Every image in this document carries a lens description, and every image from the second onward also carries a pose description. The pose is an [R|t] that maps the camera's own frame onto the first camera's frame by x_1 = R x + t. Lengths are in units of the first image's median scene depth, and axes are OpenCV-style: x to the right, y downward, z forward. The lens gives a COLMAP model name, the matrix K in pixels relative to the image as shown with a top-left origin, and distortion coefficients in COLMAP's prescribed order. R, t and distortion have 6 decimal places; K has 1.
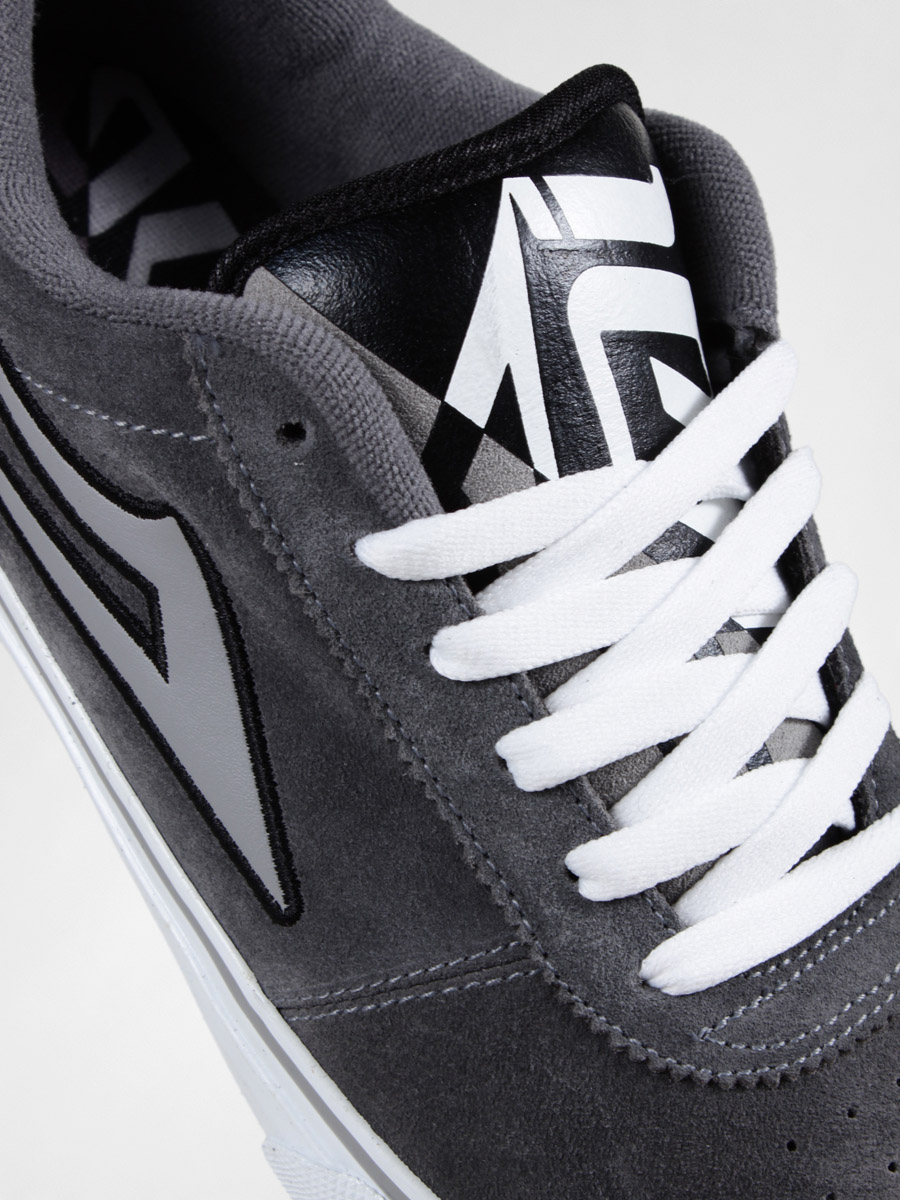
lens RADIAL K [[2916.9, 0, 448.6], [0, 2916.9, 598.6], [0, 0, 1]] dist [-0.006825, 0.000000]
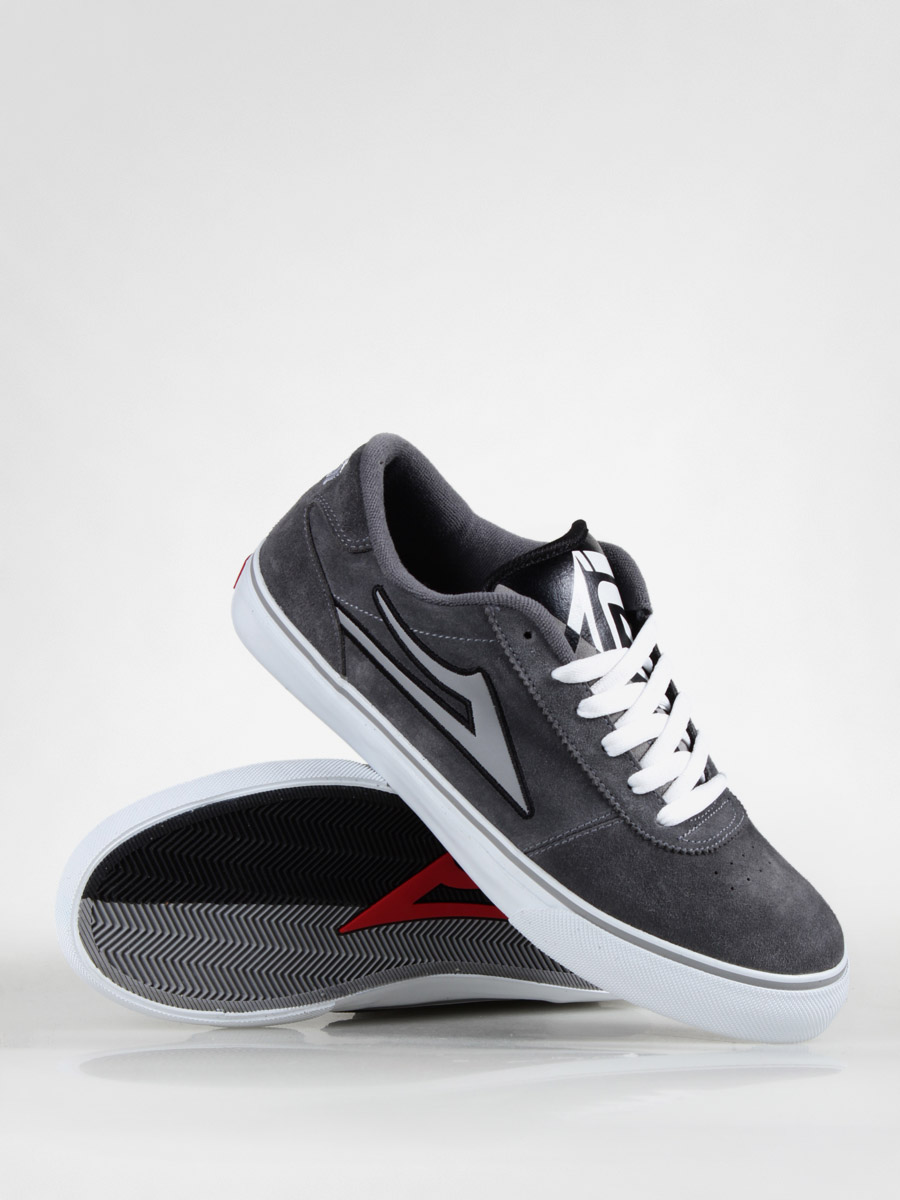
lens RADIAL K [[2916.9, 0, 451.1], [0, 2916.9, 601.9], [0, 0, 1]] dist [-0.006825, 0.000000]
pose [[0.949376, -0.046928, 0.310616, -0.998322], [0.124410, 0.964100, -0.234593, 0.566918], [-0.288456, 0.261361, 0.921132, -1.616013]]
